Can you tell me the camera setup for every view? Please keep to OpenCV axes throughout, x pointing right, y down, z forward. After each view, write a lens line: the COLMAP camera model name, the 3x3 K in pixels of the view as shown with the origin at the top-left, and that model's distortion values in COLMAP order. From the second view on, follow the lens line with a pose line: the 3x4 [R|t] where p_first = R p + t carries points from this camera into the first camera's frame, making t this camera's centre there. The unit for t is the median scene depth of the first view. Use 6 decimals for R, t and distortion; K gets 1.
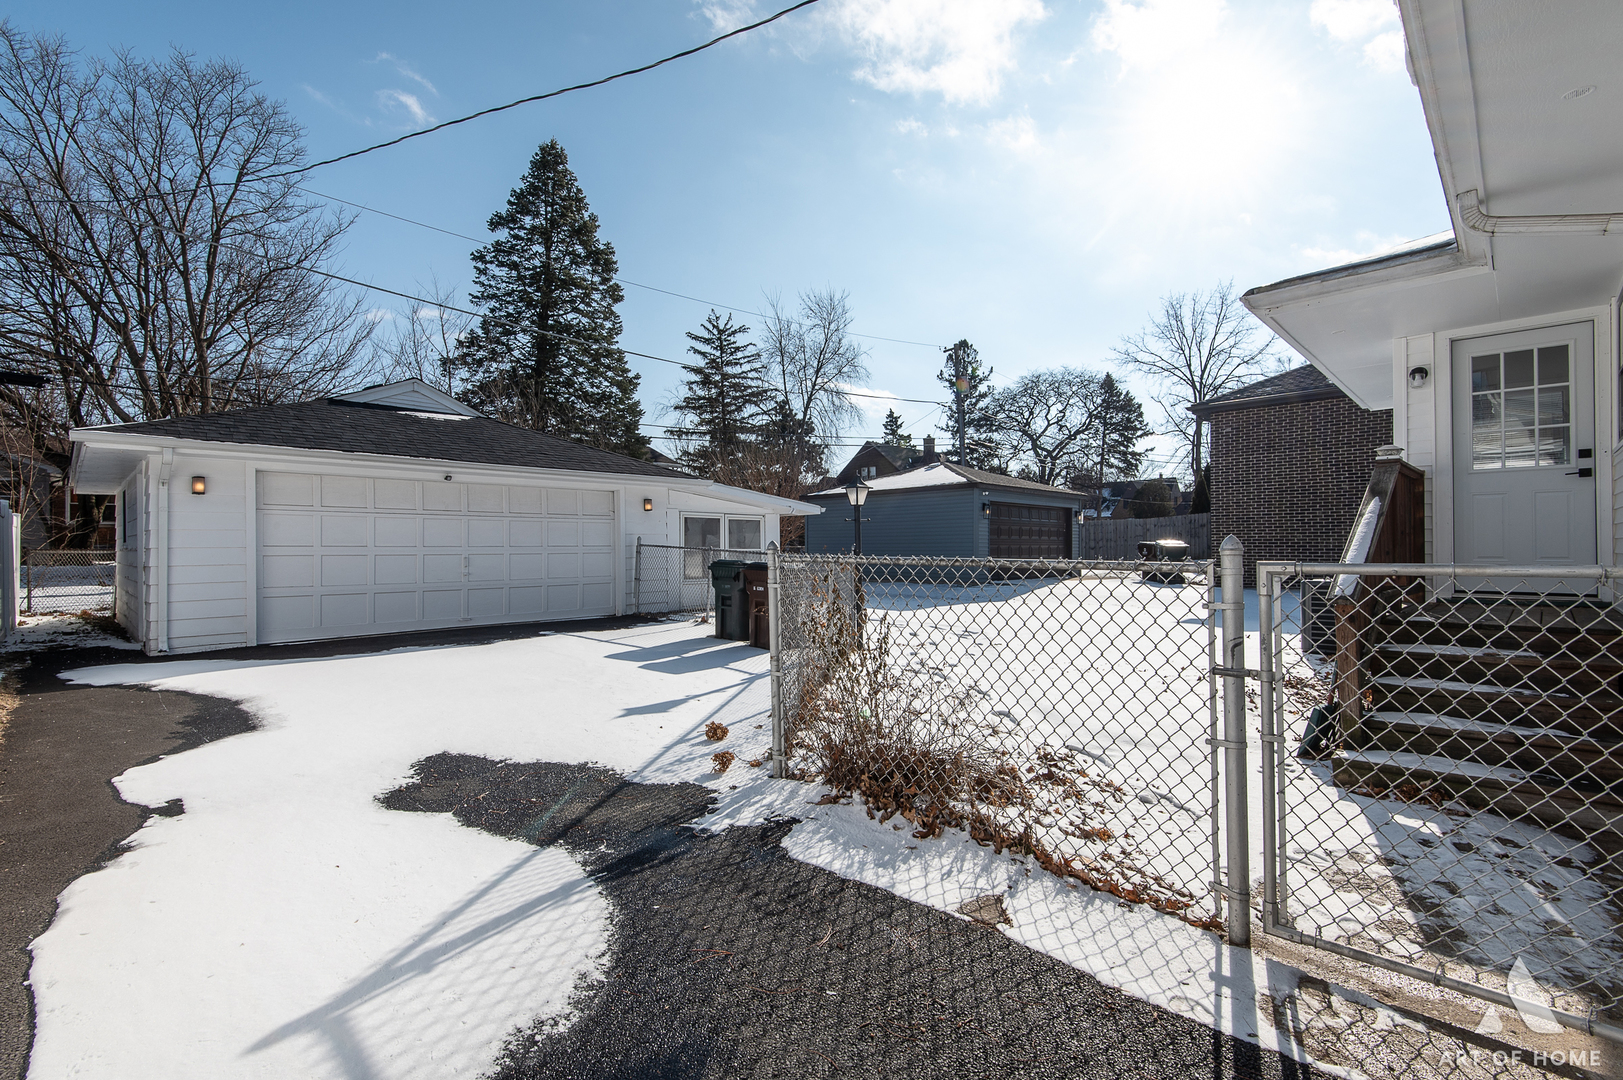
lens RADIAL K [[733.4, 0, 811.5], [0, 733.4, 540.0], [0, 0, 1]] dist [-0.002619, -0.000069]
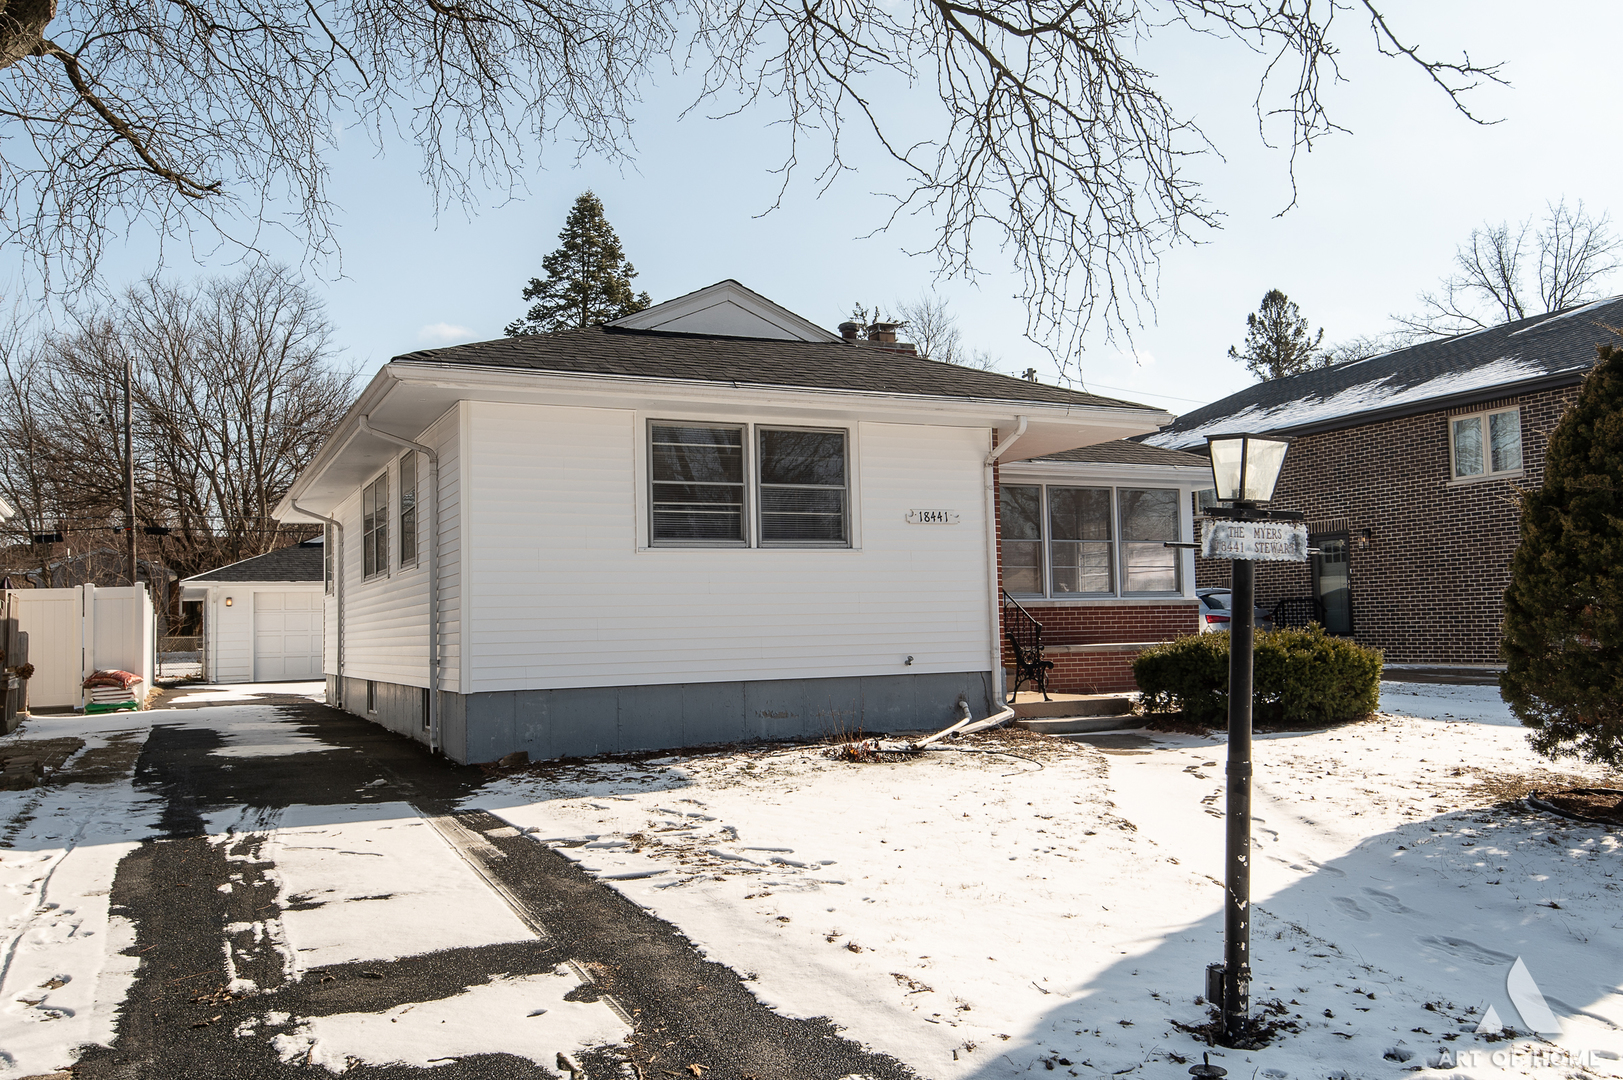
lens RADIAL K [[1349.1, 0, 811.5], [0, 1349.1, 540.0], [0, 0, 1]] dist [0.020042, -0.000213]
pose [[0.934863, -0.038790, -0.352884, 0.344741], [0.020971, 0.998311, -0.054180, -0.001726], [0.354389, 0.043251, 0.934097, -0.333932]]
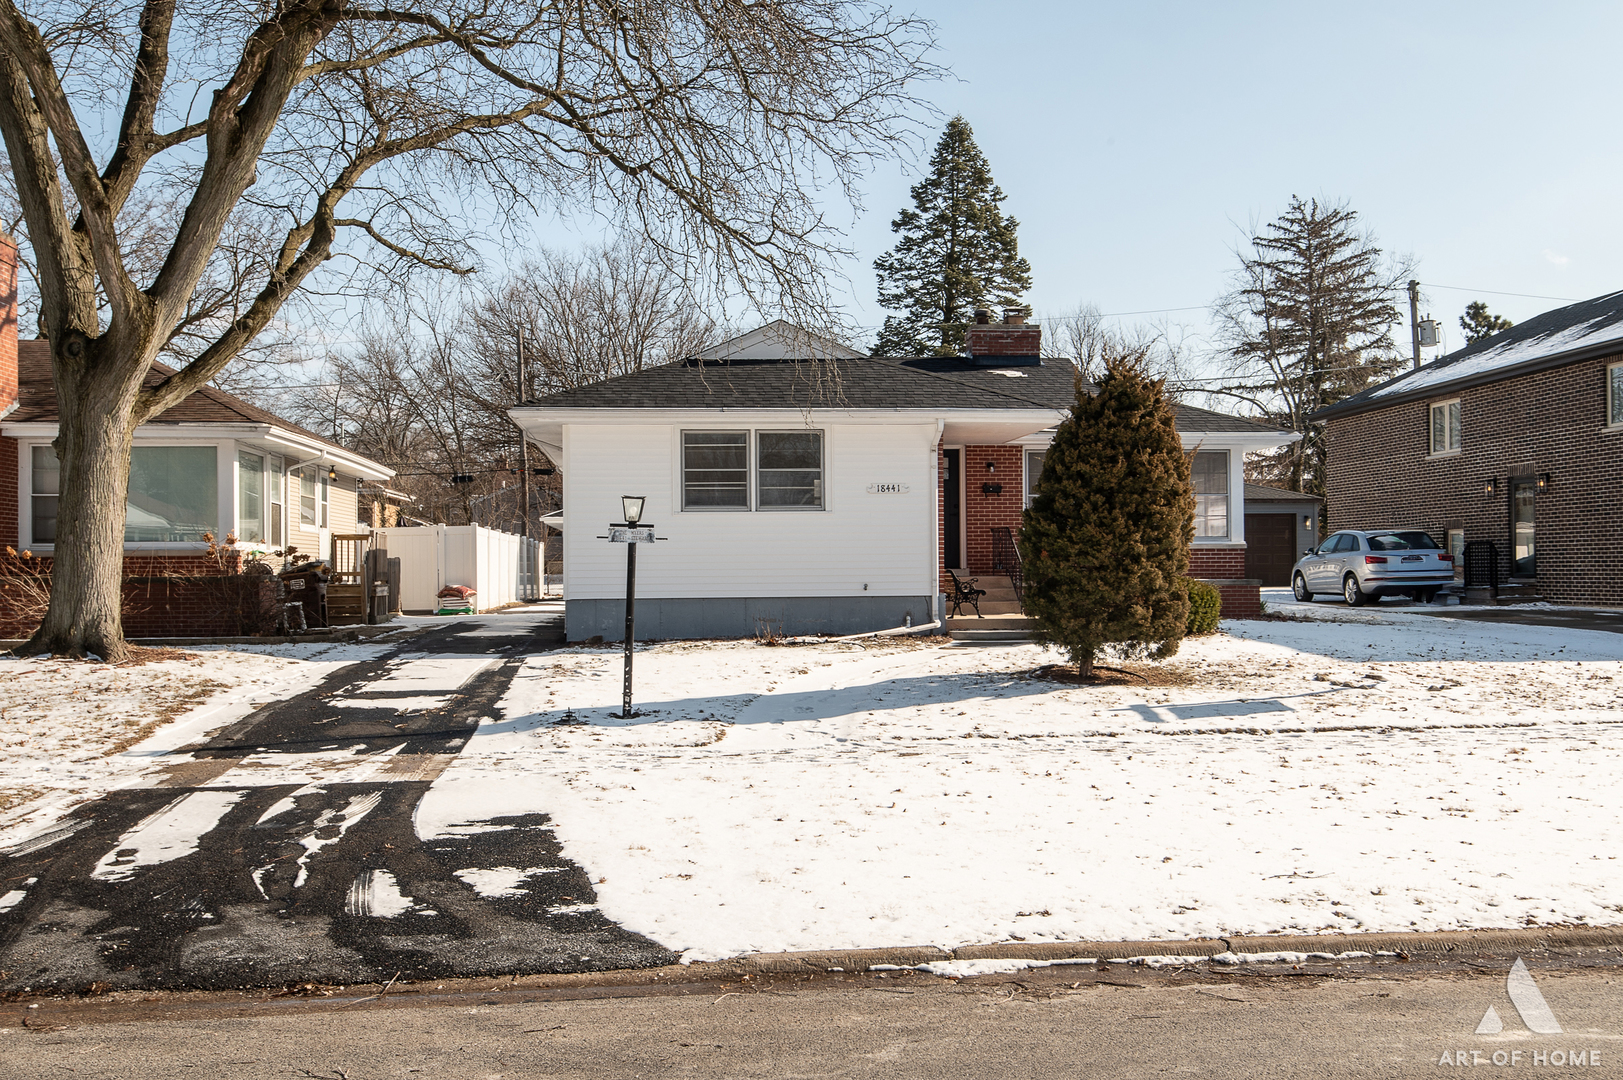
lens RADIAL K [[1613.7, 0, 811.5], [0, 1613.7, 540.0], [0, 0, 1]] dist [0.016271, 0.005077]
pose [[0.753802, -0.010745, -0.657014, 0.571245], [0.010195, 0.999937, -0.004656, -0.003669], [0.657023, -0.003189, 0.753864, -0.444137]]
